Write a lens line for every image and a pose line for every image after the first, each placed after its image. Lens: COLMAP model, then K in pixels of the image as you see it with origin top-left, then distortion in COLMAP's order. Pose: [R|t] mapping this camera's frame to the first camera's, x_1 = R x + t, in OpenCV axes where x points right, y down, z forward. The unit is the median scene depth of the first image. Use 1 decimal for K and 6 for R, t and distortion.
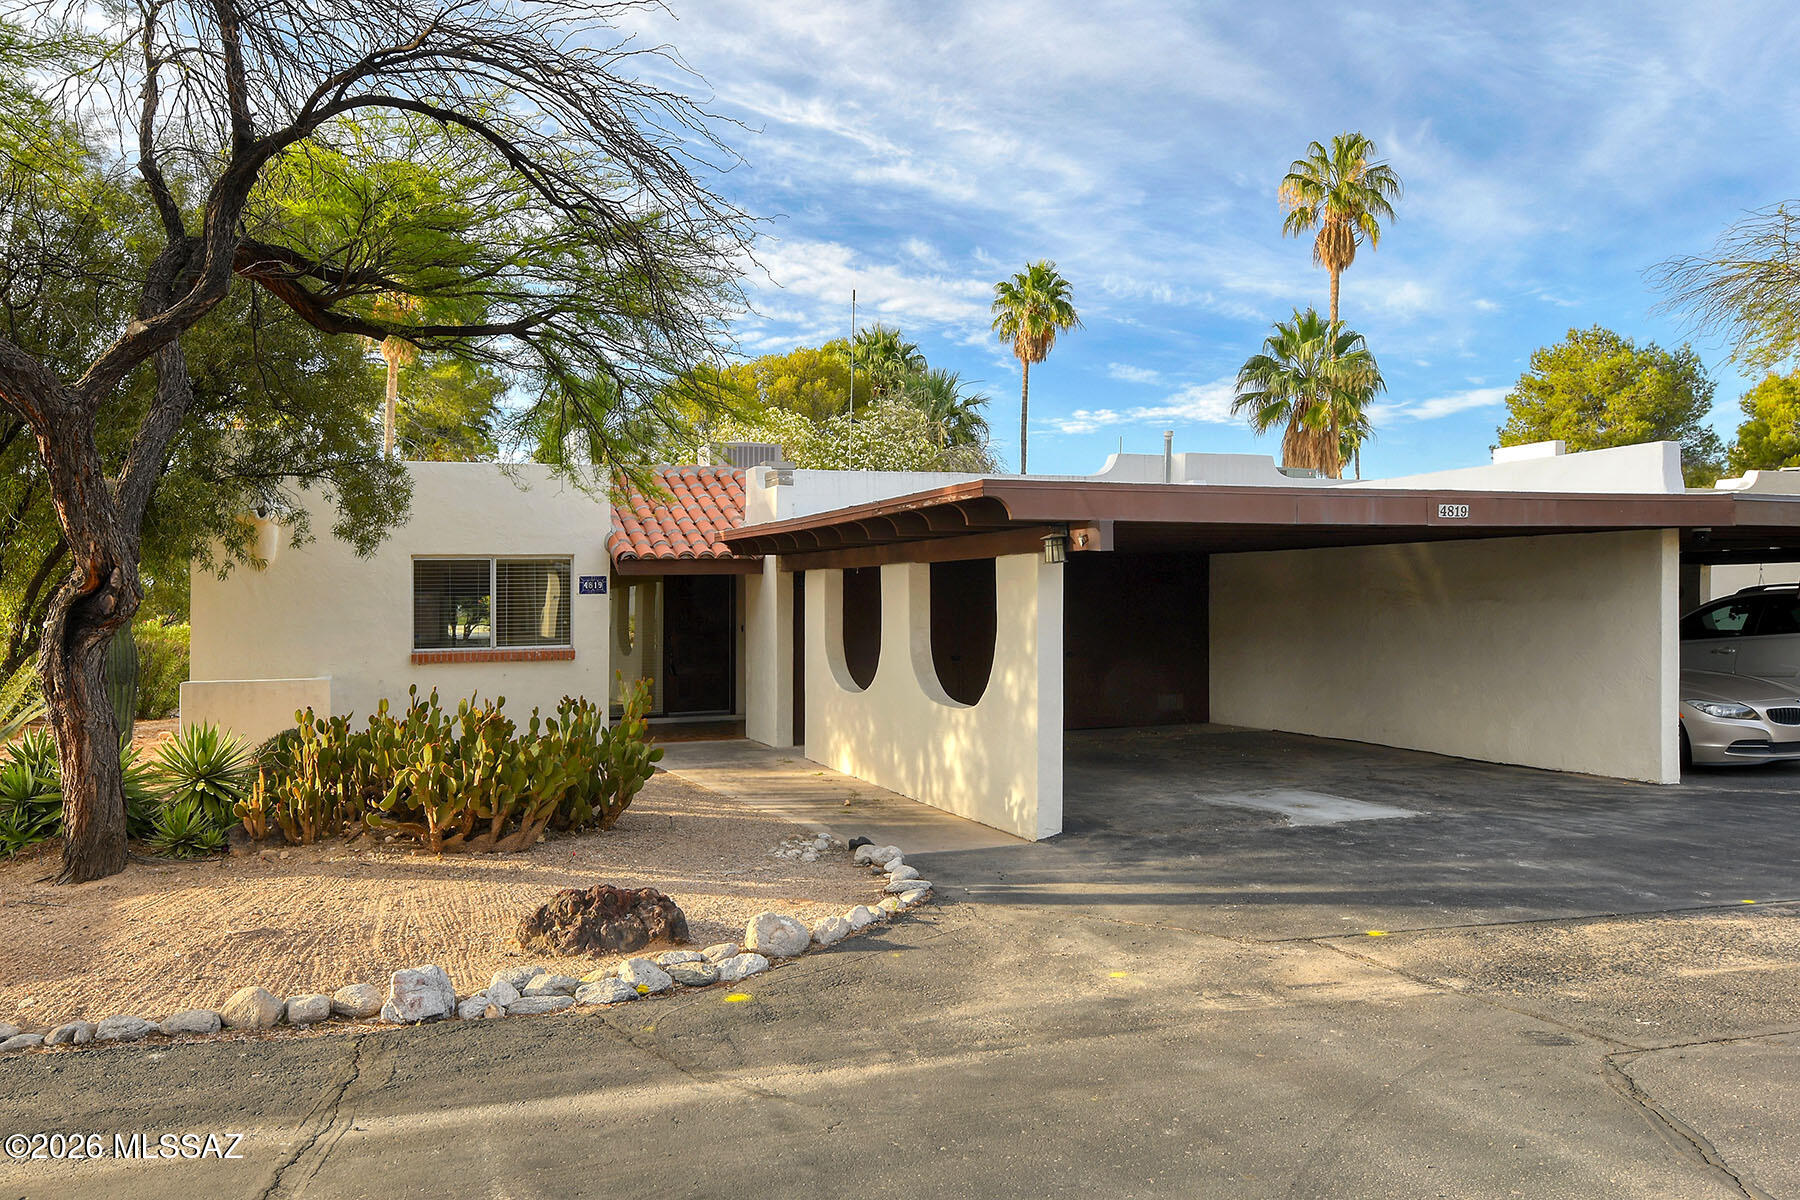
lens RADIAL K [[1348.0, 0, 969.6], [0, 1348.0, 598.4], [0, 0, 1]] dist [-0.012089, -0.006323]
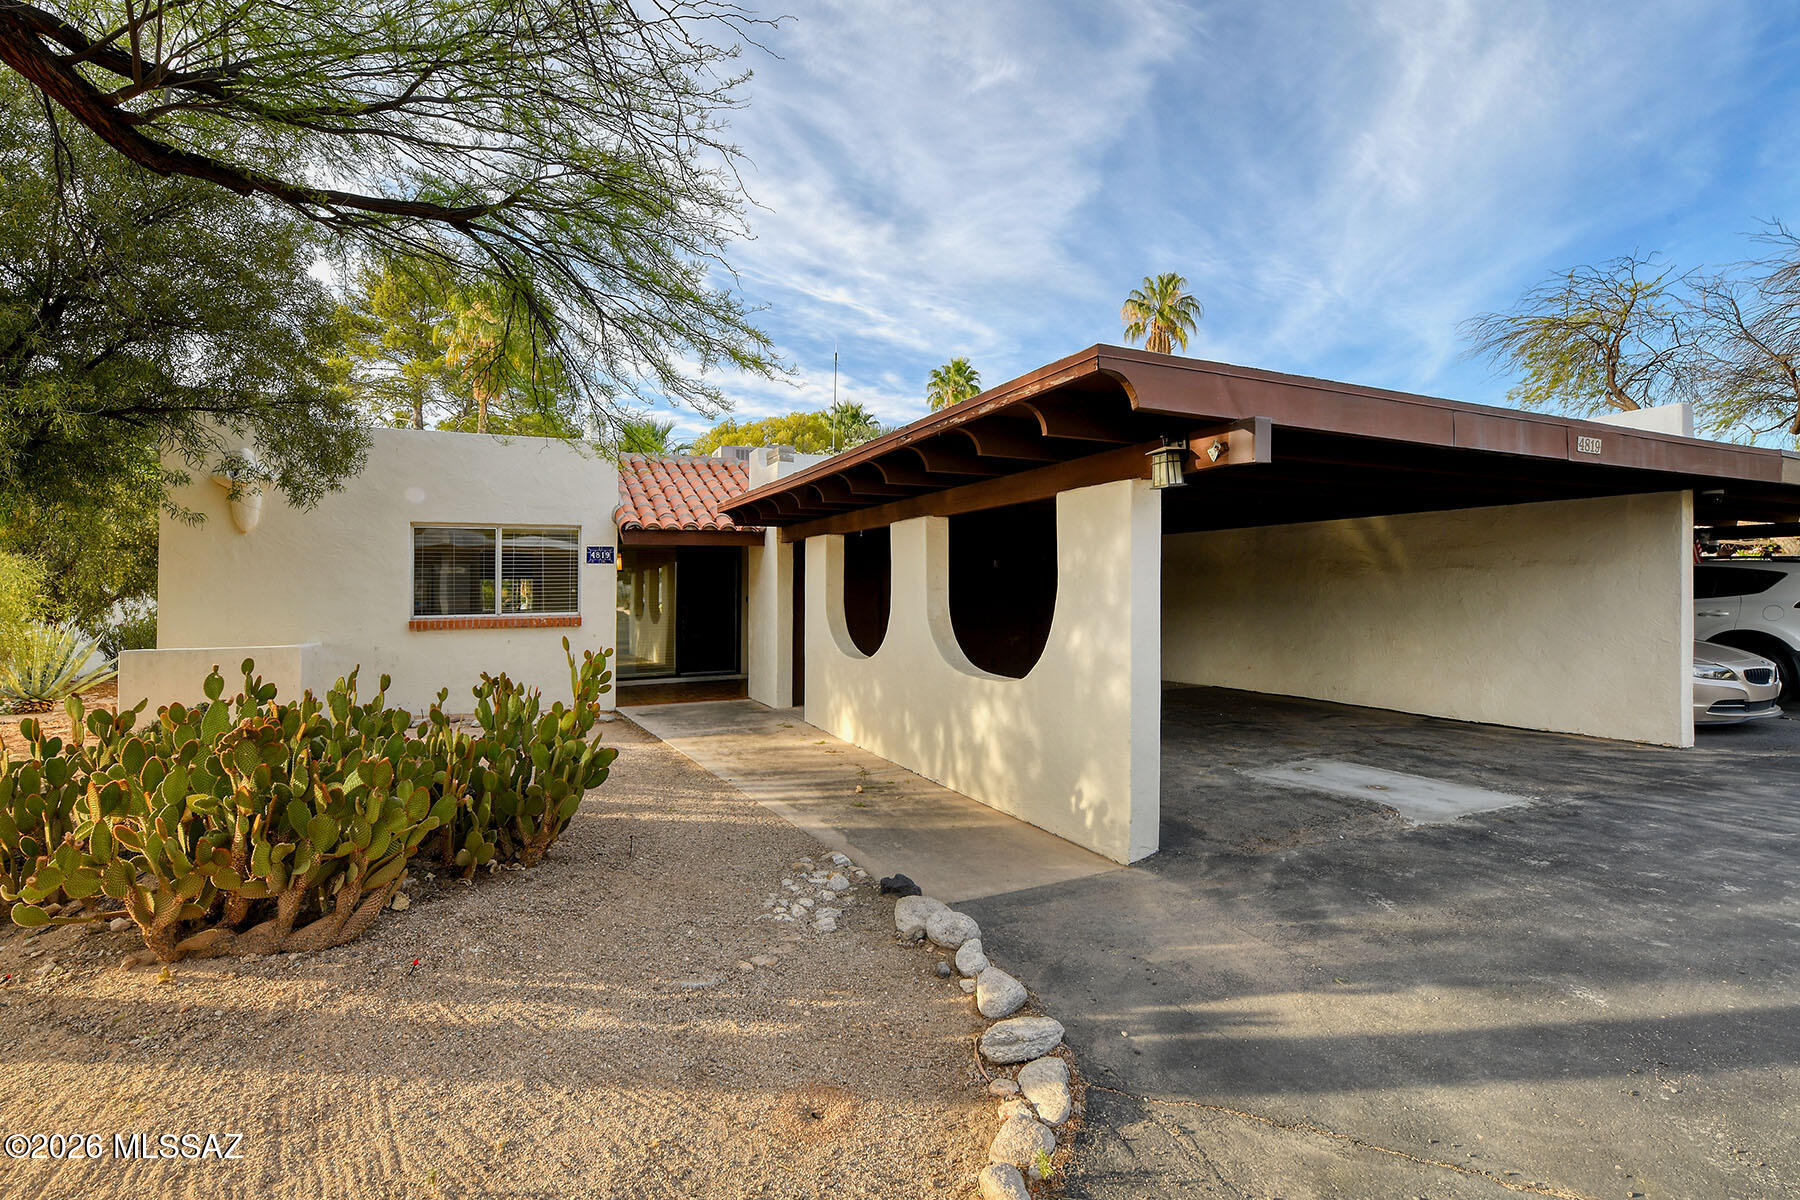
lens RADIAL K [[819.4, 0, 959.9], [0, 819.4, 580.7], [0, 0, 1]] dist [-0.014802, 0.000060]
pose [[0.996999, 0.001931, 0.077396, -0.060409], [-0.000974, 0.999923, -0.012397, 0.021667], [-0.077414, 0.012285, 0.996923, 0.421189]]
